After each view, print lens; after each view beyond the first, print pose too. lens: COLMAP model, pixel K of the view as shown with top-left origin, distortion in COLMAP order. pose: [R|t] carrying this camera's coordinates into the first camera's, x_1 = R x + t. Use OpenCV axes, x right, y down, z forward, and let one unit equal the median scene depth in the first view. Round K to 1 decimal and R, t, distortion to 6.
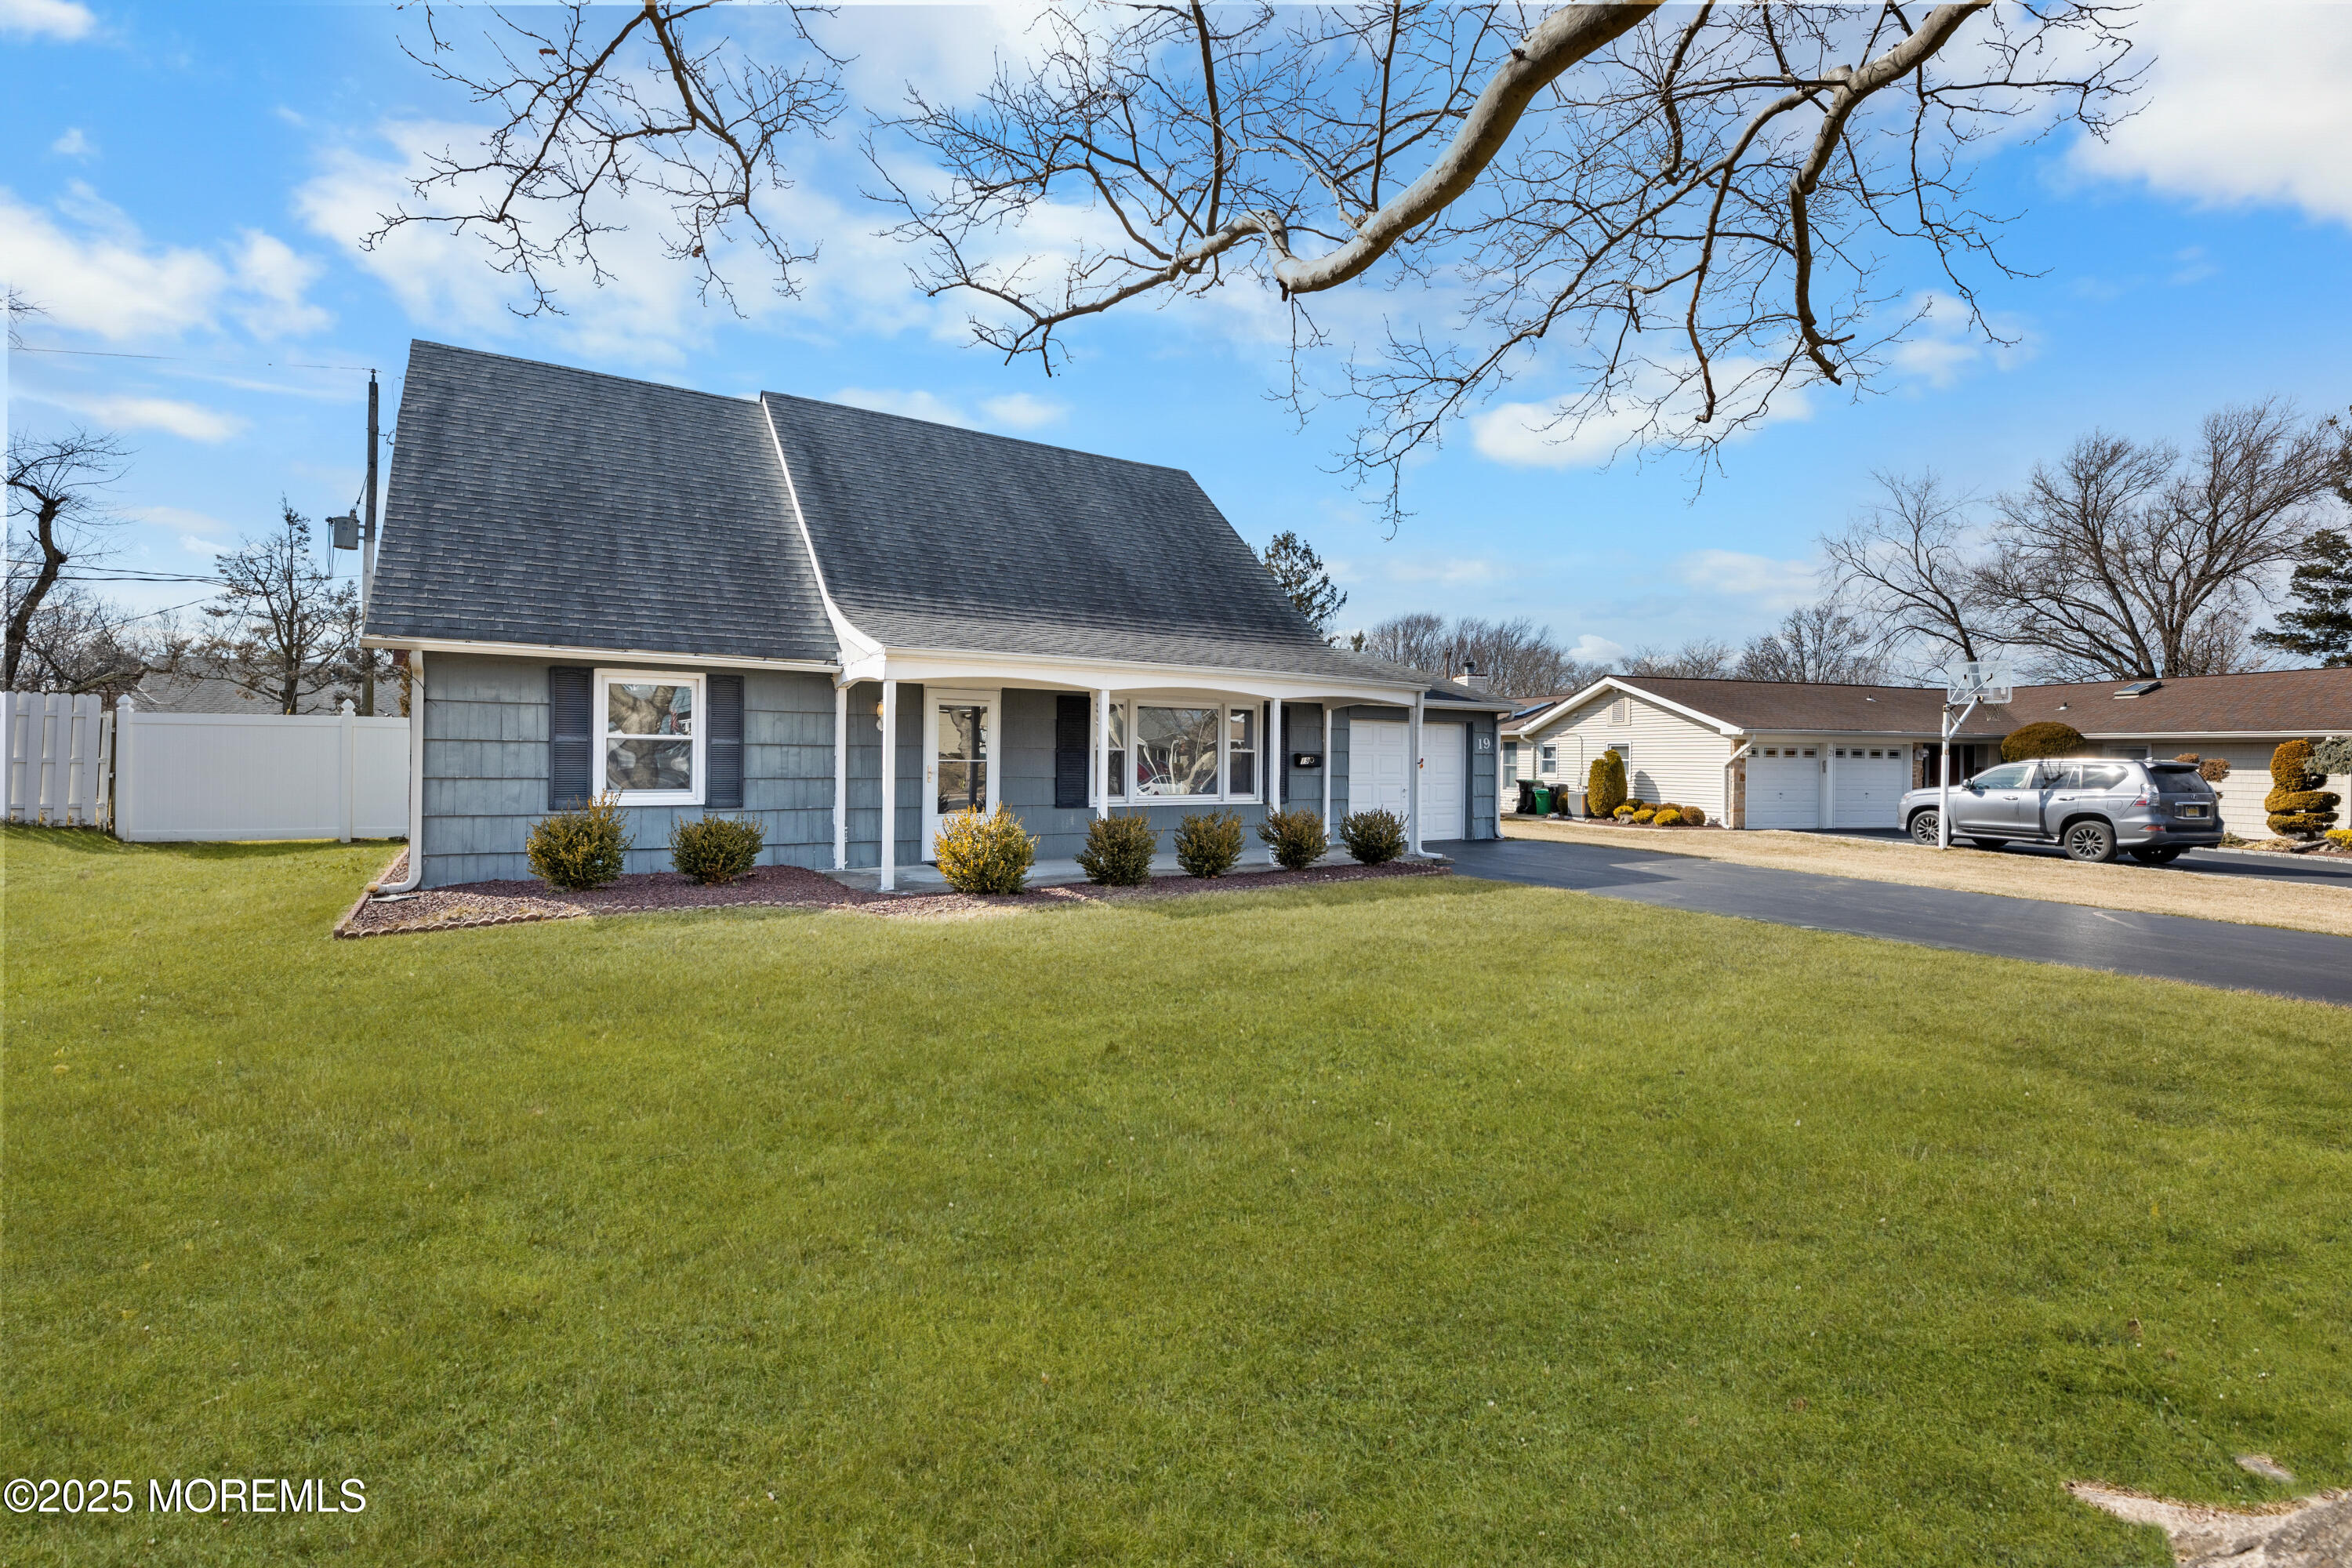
lens RADIAL K [[1031.2, 0, 1182.4], [0, 1031.2, 763.0], [0, 0, 1]] dist [-0.001273, 0.000215]
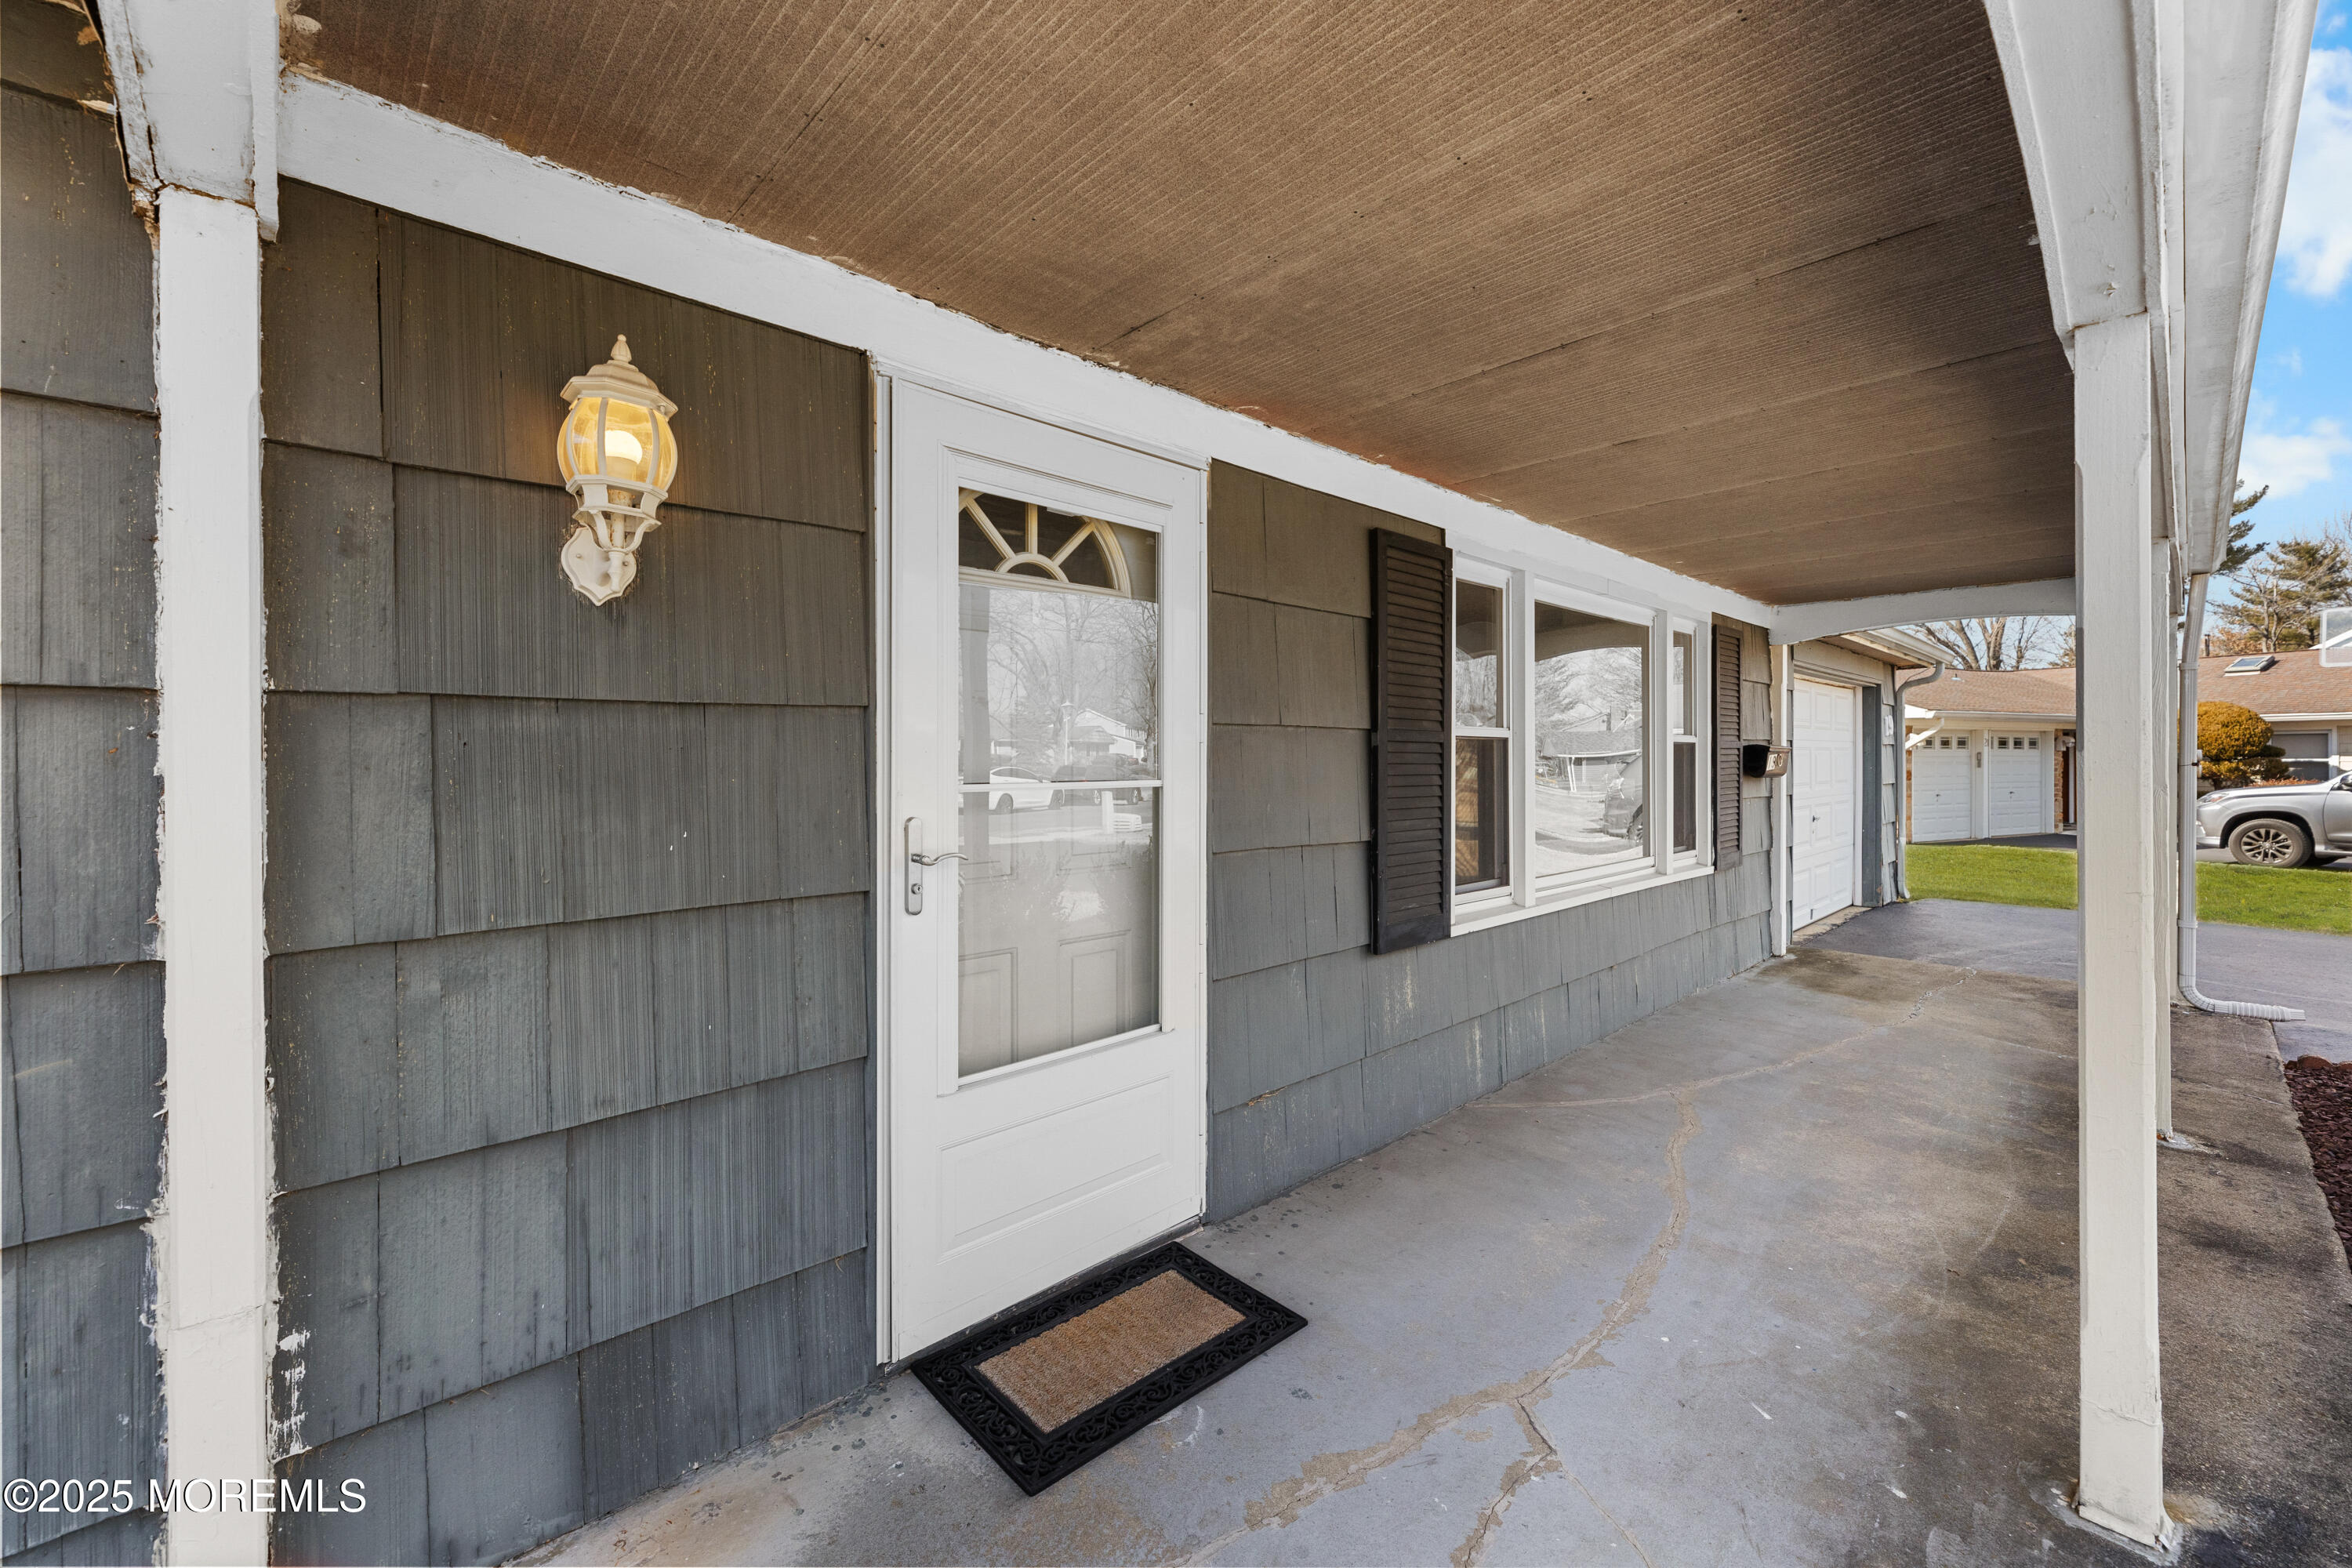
lens RADIAL K [[956.4, 0, 1192.2], [0, 956.4, 771.3], [0, 0, 1]] dist [0.001652, 0.000390]
pose [[0.982518, -0.018534, 0.185242, -0.145101], [0.017972, 0.999827, 0.004713, -0.003620], [-0.185297, -0.001301, 0.982682, 0.525795]]
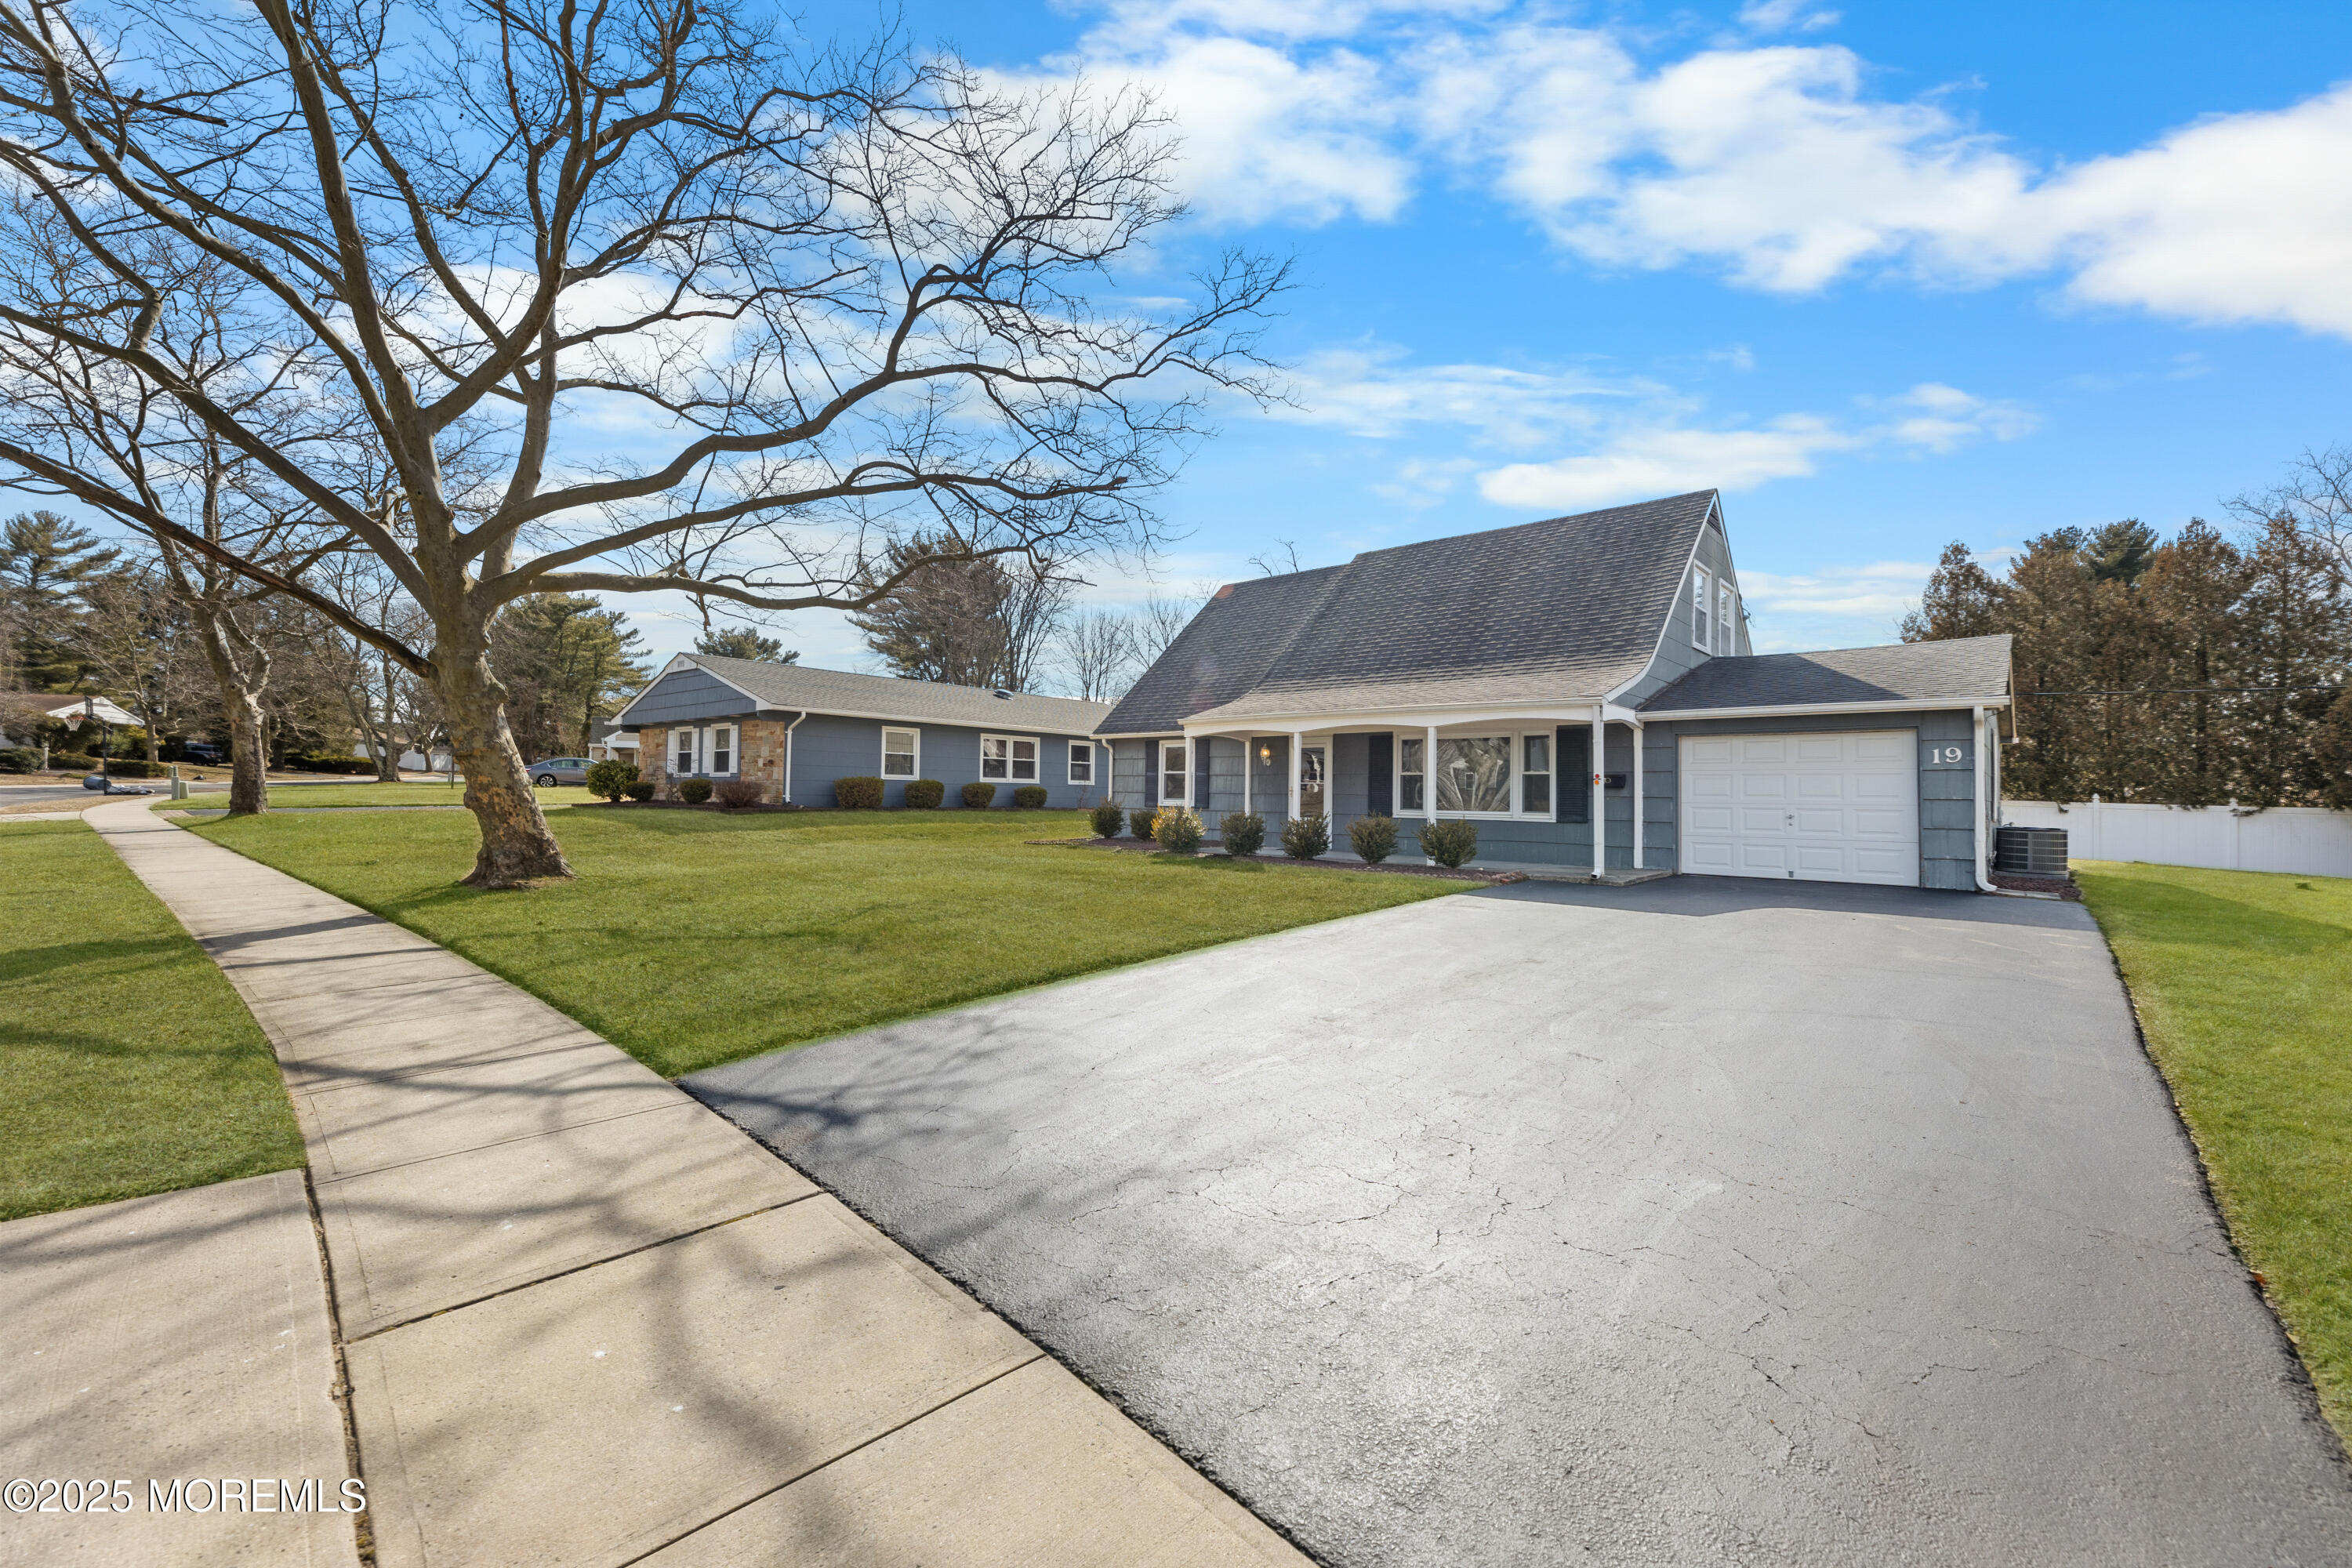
lens RADIAL K [[956.4, 0, 1192.2], [0, 956.4, 771.3], [0, 0, 1]] dist [0.001652, 0.000390]
pose [[0.265137, -0.031691, -0.963690, 0.722811], [-0.016163, 0.999173, -0.037305, 0.023278], [0.964075, 0.025467, 0.264406, 0.292029]]
